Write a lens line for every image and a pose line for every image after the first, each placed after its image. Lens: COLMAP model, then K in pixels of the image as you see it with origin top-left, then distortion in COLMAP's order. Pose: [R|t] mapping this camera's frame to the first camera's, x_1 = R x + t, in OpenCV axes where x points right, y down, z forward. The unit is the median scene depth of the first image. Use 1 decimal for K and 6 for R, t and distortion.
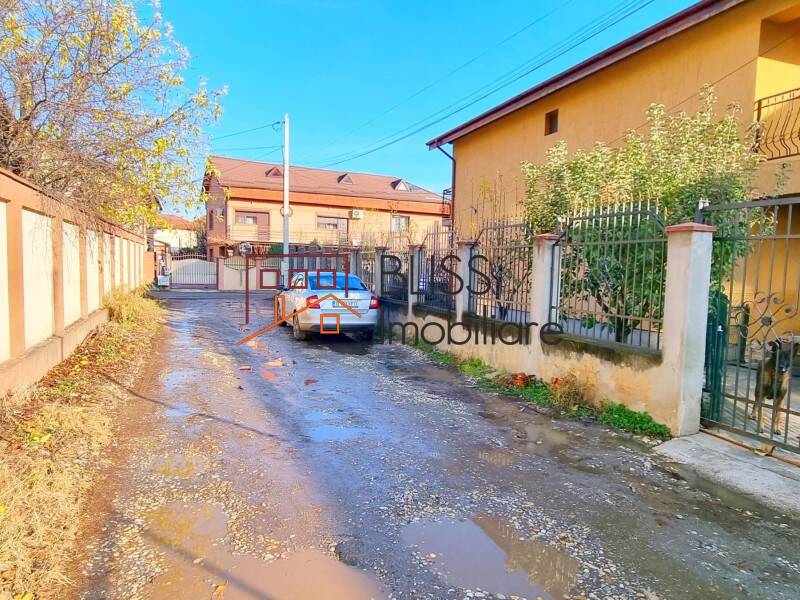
lens RADIAL K [[559.6, 0, 399.3], [0, 559.6, 301.3], [0, 0, 1]] dist [-0.001922, -0.000995]
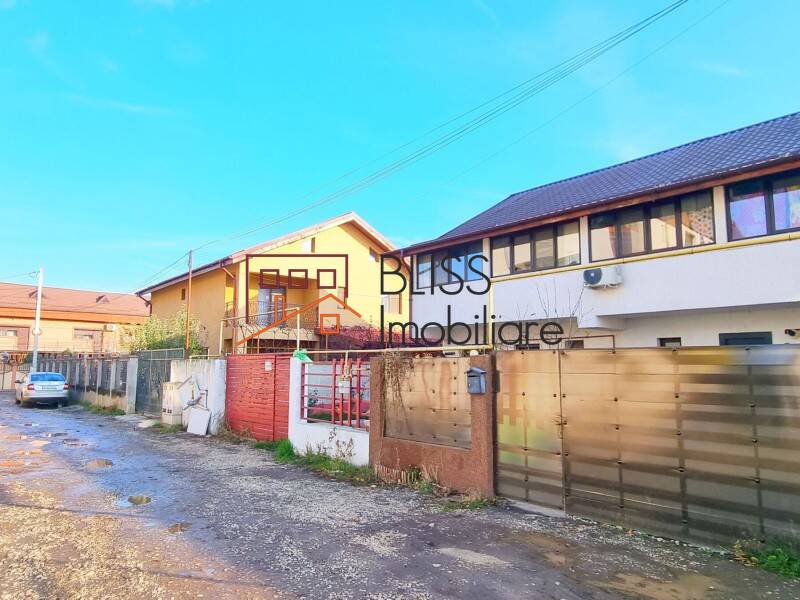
lens RADIAL K [[559.6, 0, 400.6], [0, 559.6, 303.8], [0, 0, 1]] dist [-0.001922, -0.000995]
pose [[0.944129, 0.013866, 0.329284, 0.239033], [0.042818, 0.985486, -0.164268, 0.051530], [-0.326782, 0.169189, 0.929832, -0.755568]]
